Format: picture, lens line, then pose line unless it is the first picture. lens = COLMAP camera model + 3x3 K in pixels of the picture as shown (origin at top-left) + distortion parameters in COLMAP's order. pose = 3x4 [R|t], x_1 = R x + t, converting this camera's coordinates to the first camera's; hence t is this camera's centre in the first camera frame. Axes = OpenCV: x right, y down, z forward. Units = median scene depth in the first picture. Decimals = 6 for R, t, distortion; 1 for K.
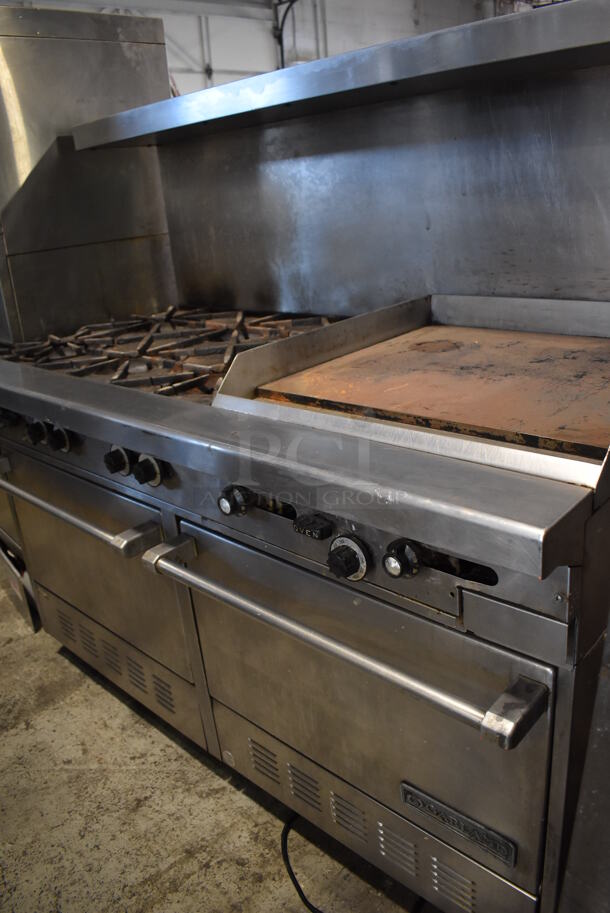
lens RADIAL K [[695.3, 0, 305.0], [0, 695.3, 456.5], [0, 0, 1]] dist [-0.135471, 0.010048]
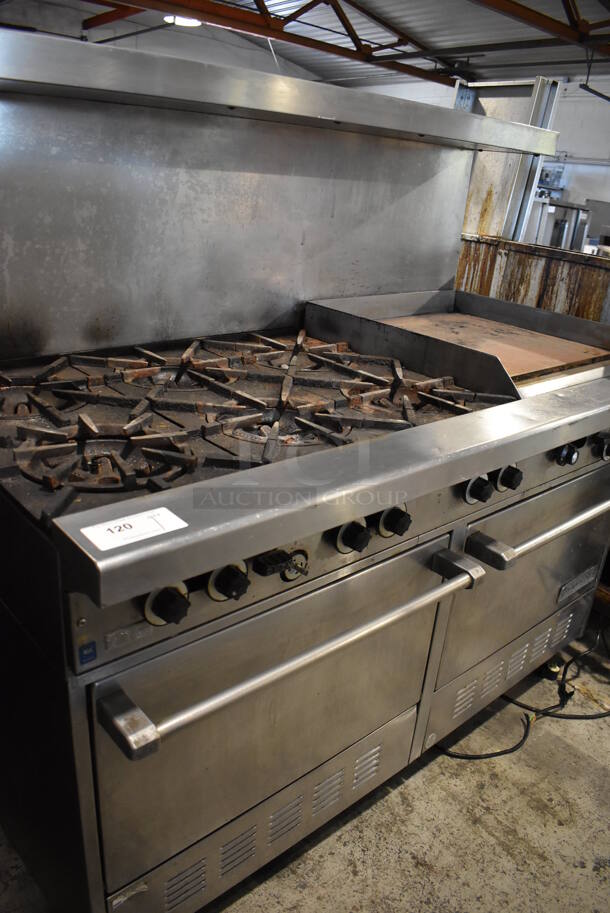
lens RADIAL K [[695.3, 0, 305.0], [0, 695.3, 456.5], [0, 0, 1]] dist [-0.135471, 0.010048]
pose [[0.088495, -0.288088, 0.953506, -0.987028], [0.280987, 0.925605, 0.253579, -0.287894], [-0.955623, 0.245482, 0.162860, 0.873586]]
